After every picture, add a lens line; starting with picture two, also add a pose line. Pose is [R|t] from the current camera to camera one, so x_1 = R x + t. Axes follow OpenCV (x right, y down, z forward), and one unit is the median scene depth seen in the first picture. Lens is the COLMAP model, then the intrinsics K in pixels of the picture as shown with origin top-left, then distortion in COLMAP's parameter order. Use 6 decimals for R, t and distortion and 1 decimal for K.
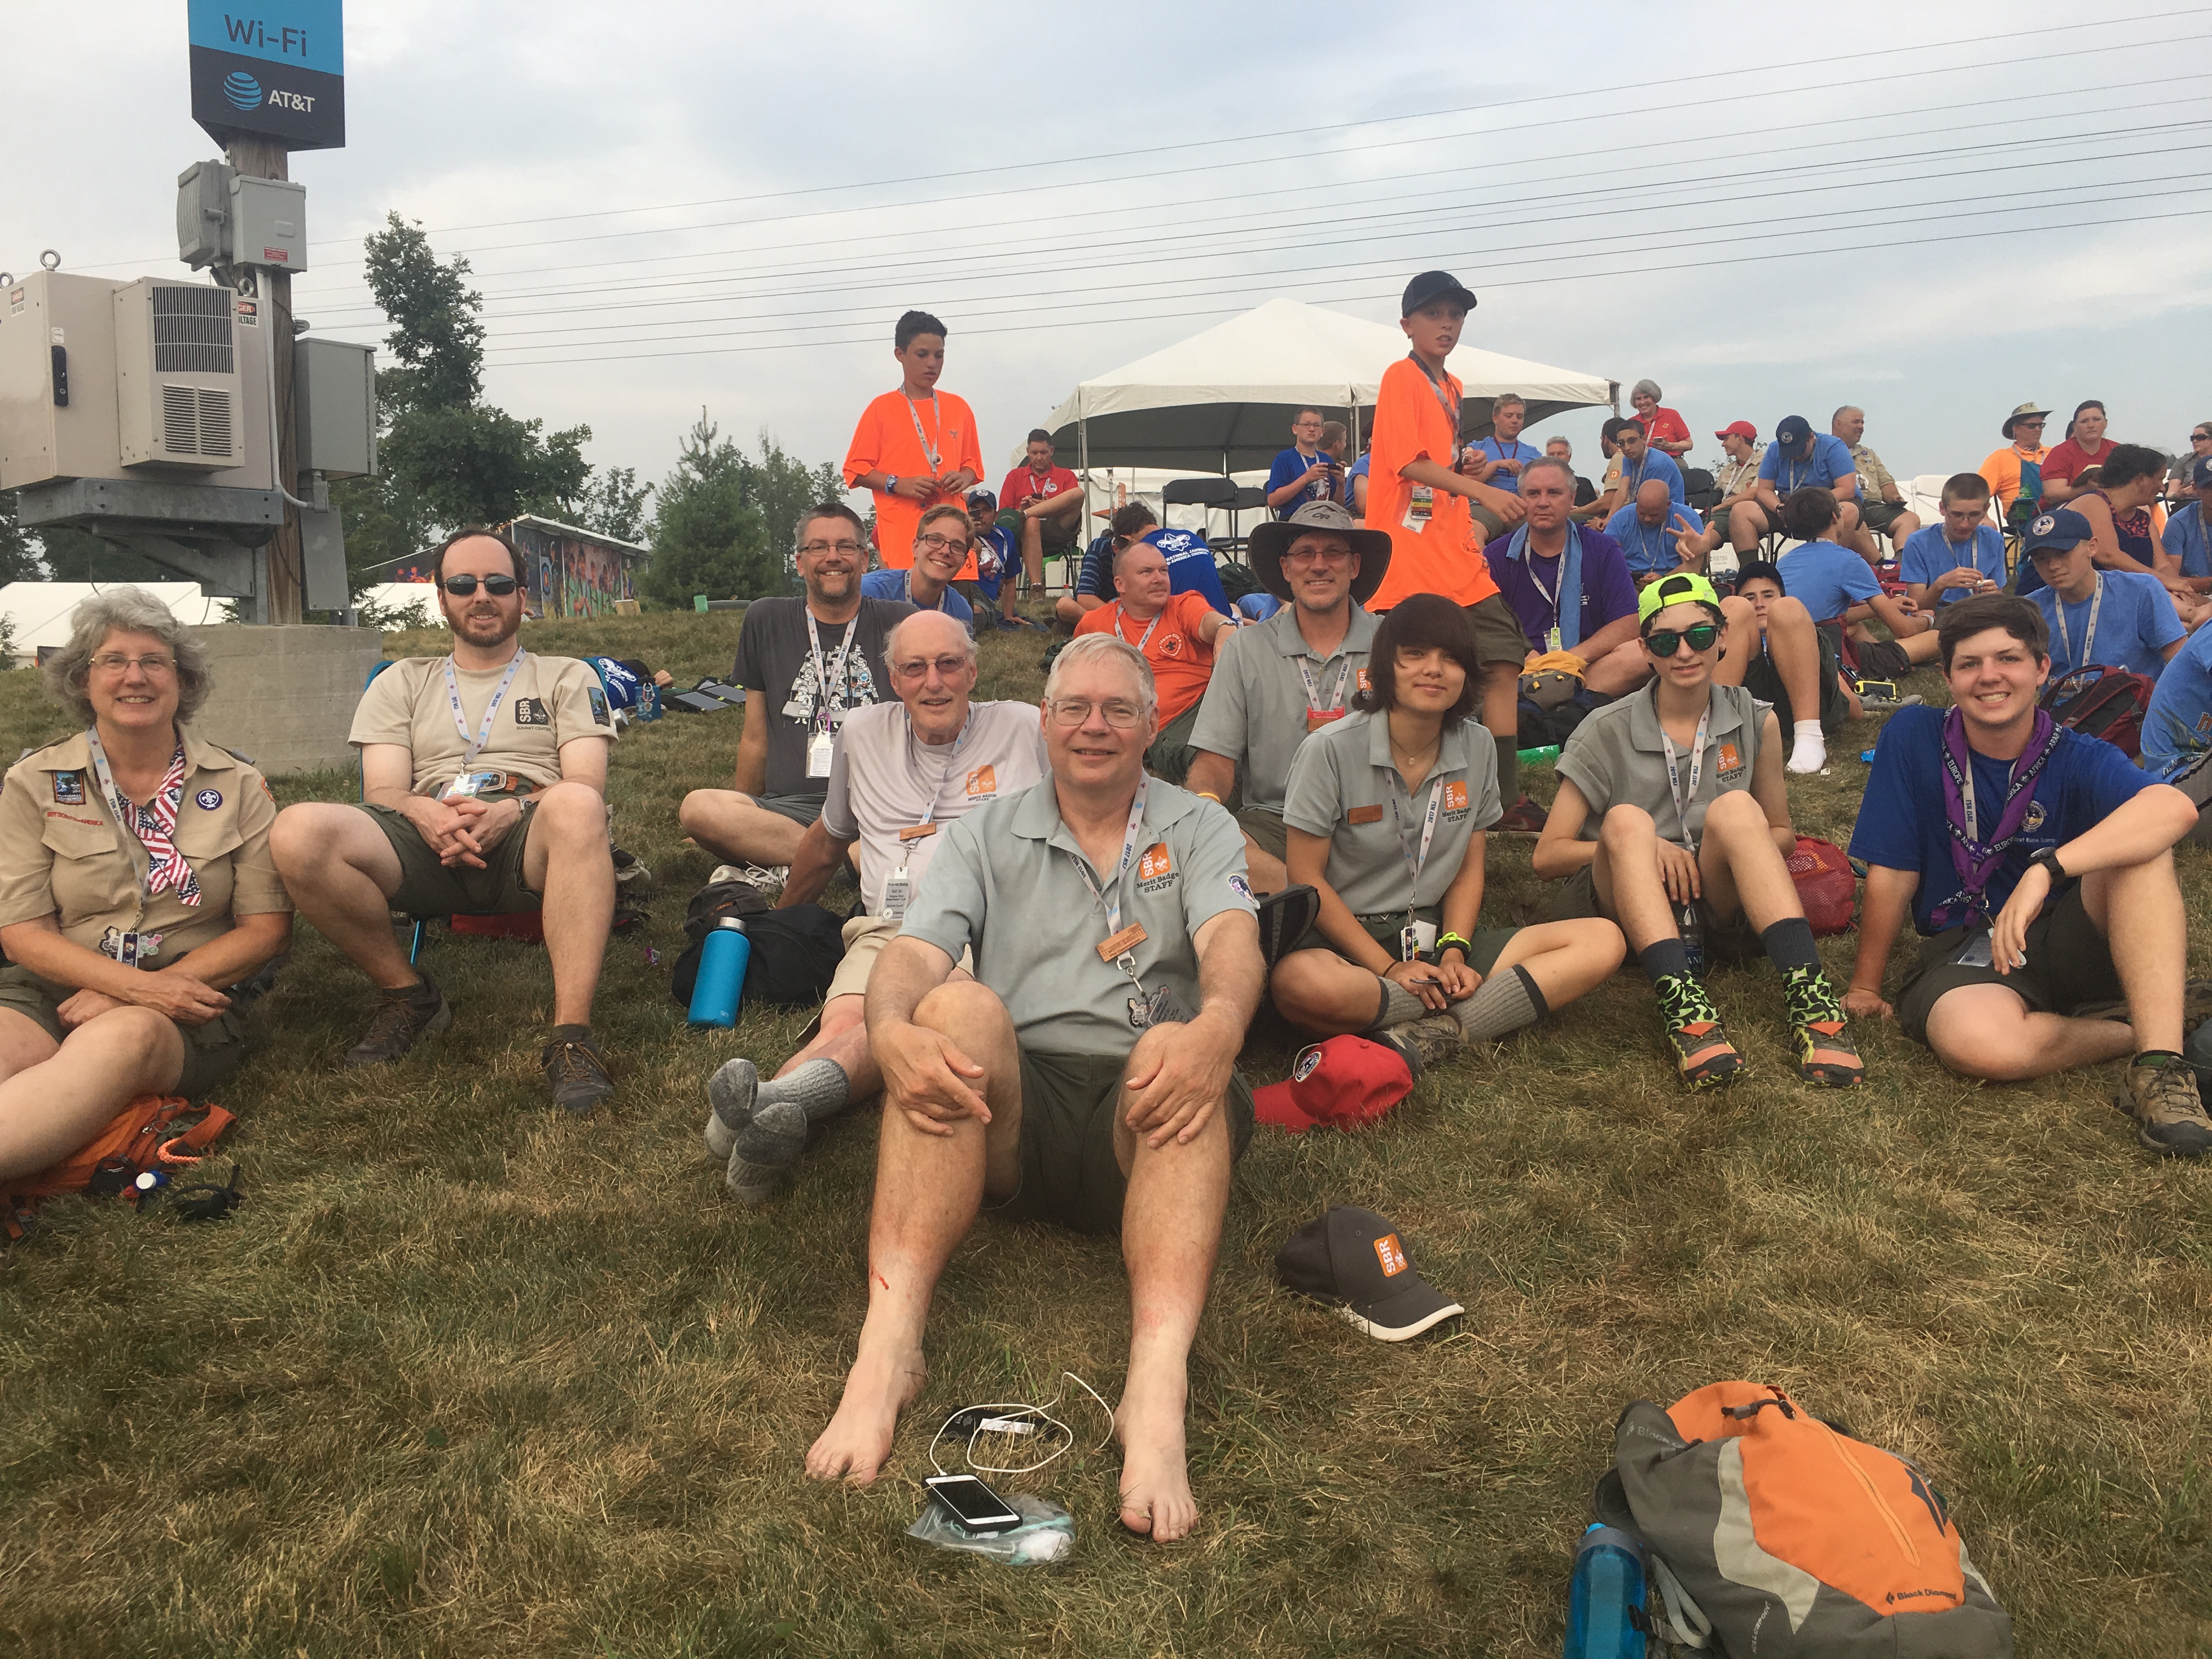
lens RADIAL K [[1880.5, 0, 1096.6], [0, 1880.5, 811.7], [0, 0, 1]] dist [0.065224, -0.081069]
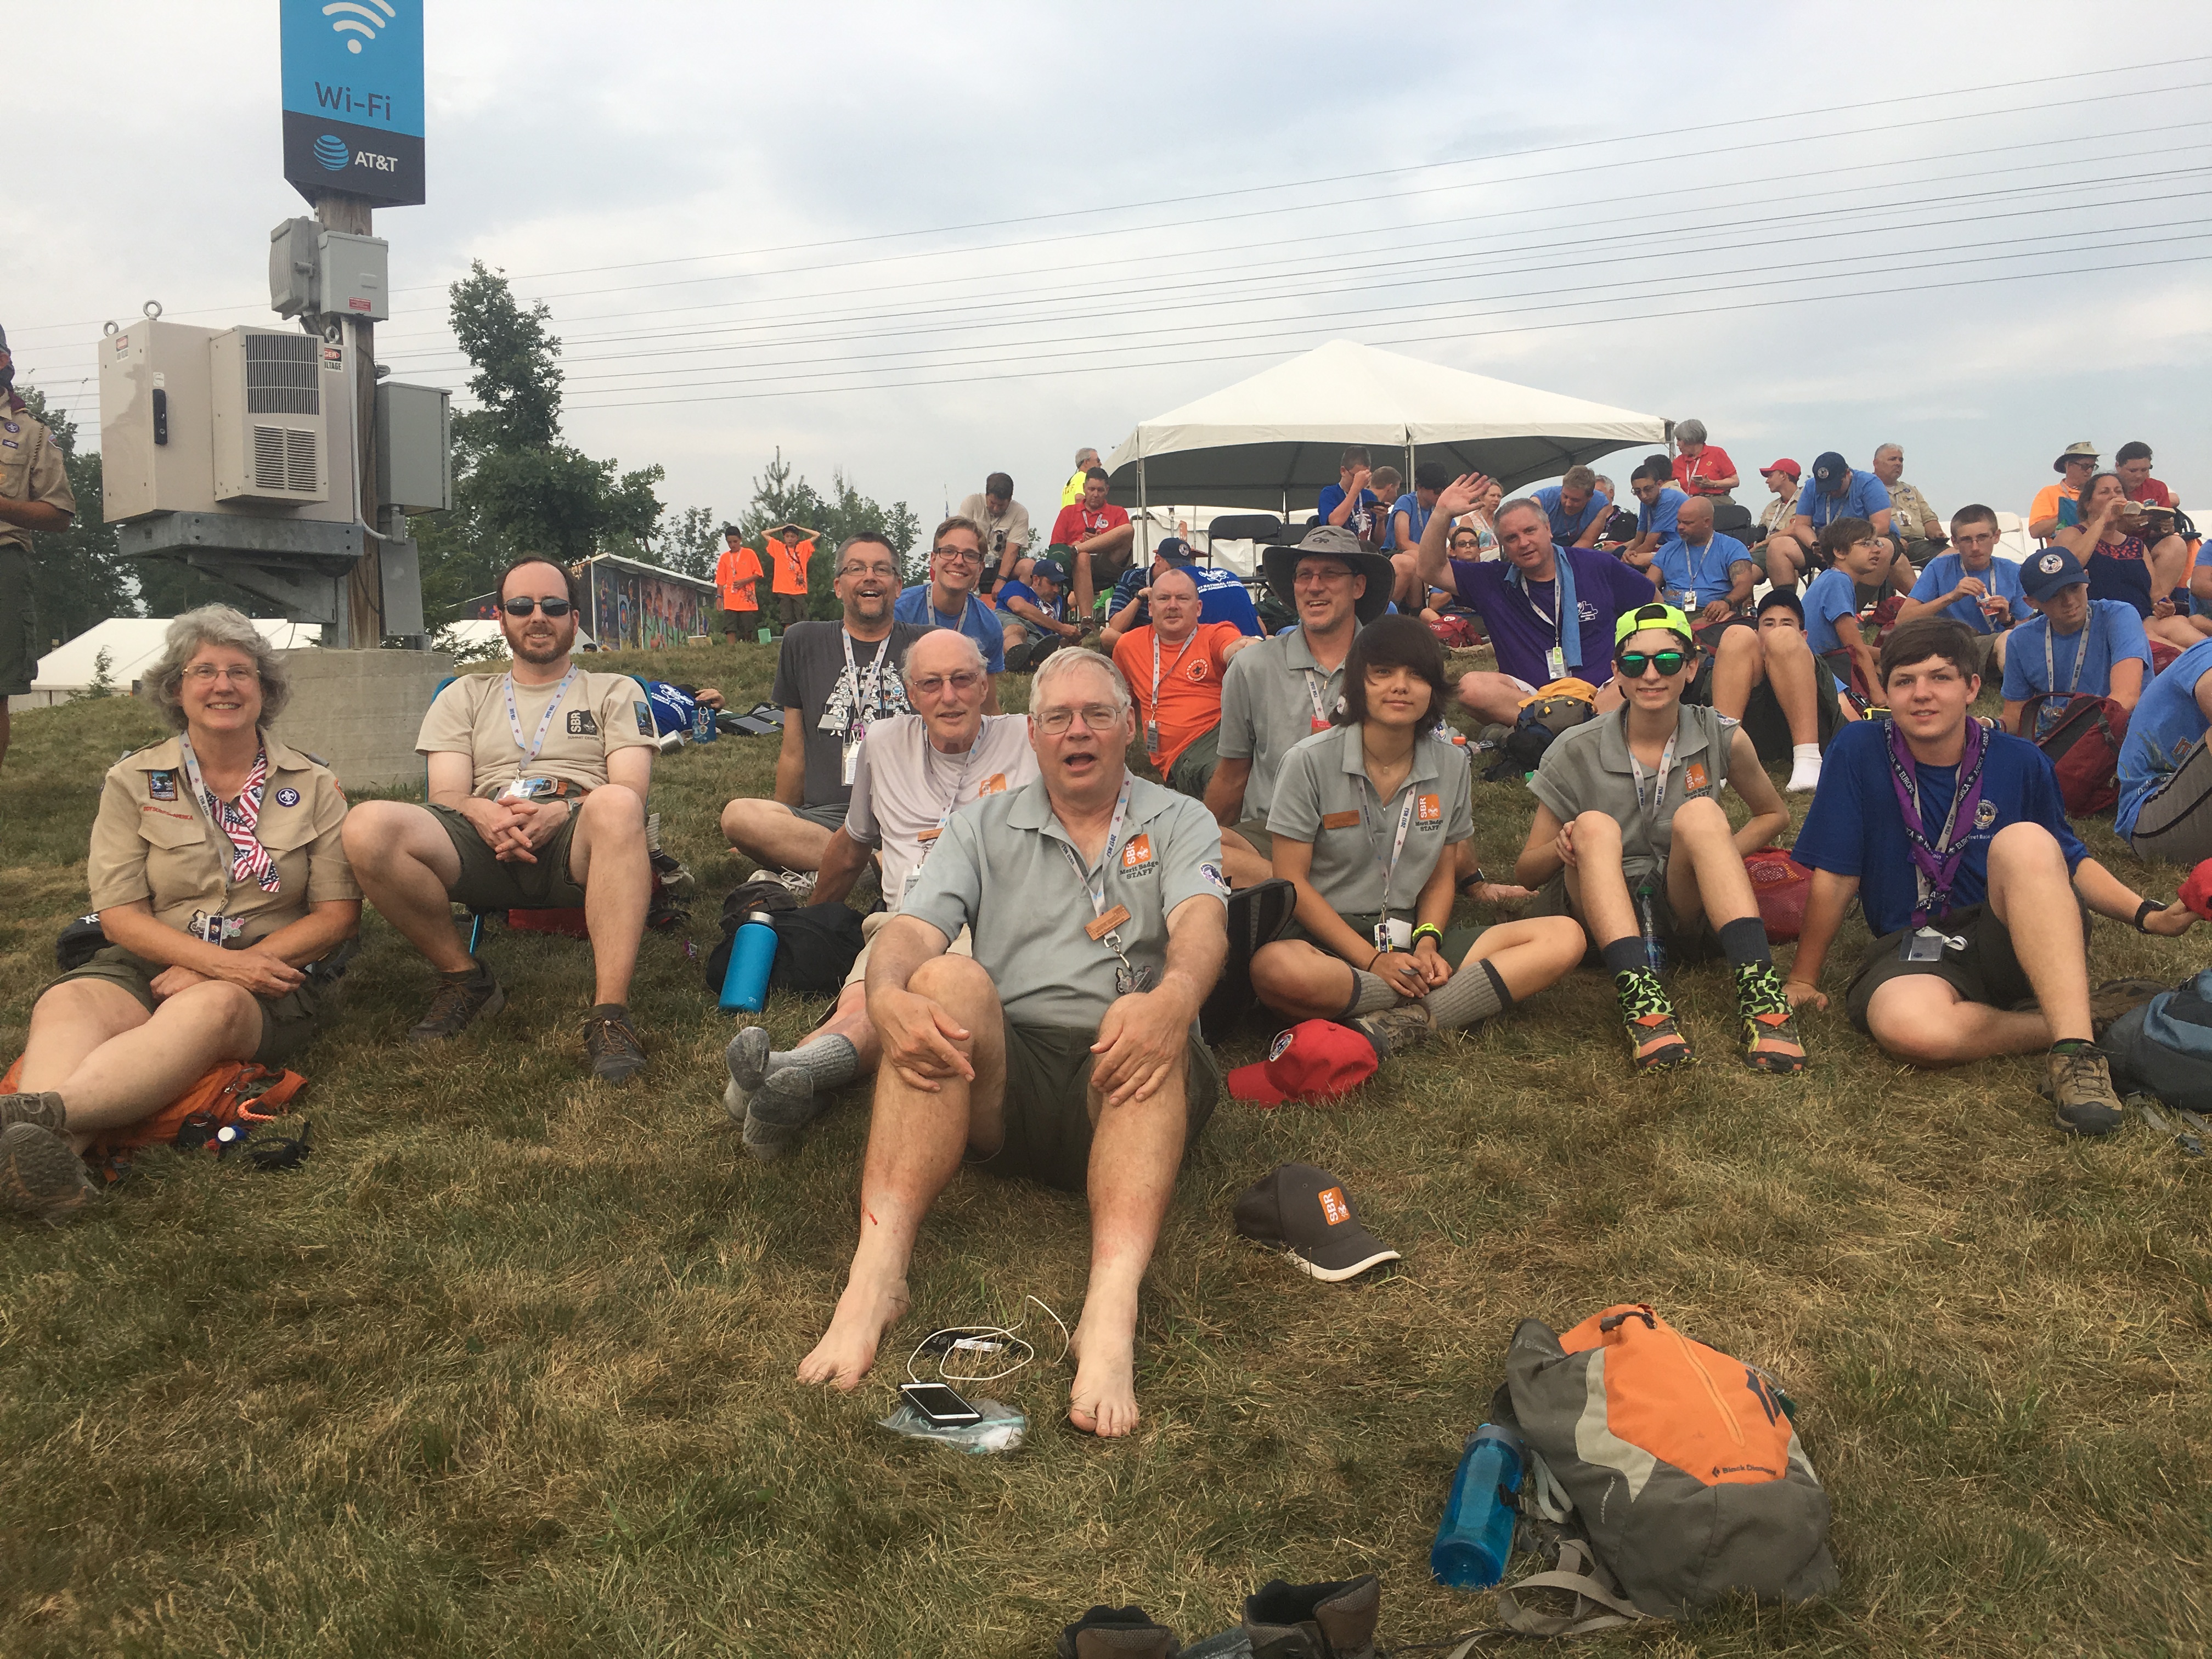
lens RADIAL K [[1880.5, 0, 1102.3], [0, 1880.5, 810.7], [0, 0, 1]] dist [0.065224, -0.081069]
pose [[0.999385, 0.005387, -0.034648, 0.045216], [-0.006110, 0.999765, -0.020789, 0.021729], [0.034528, 0.020988, 0.999183, -0.088324]]
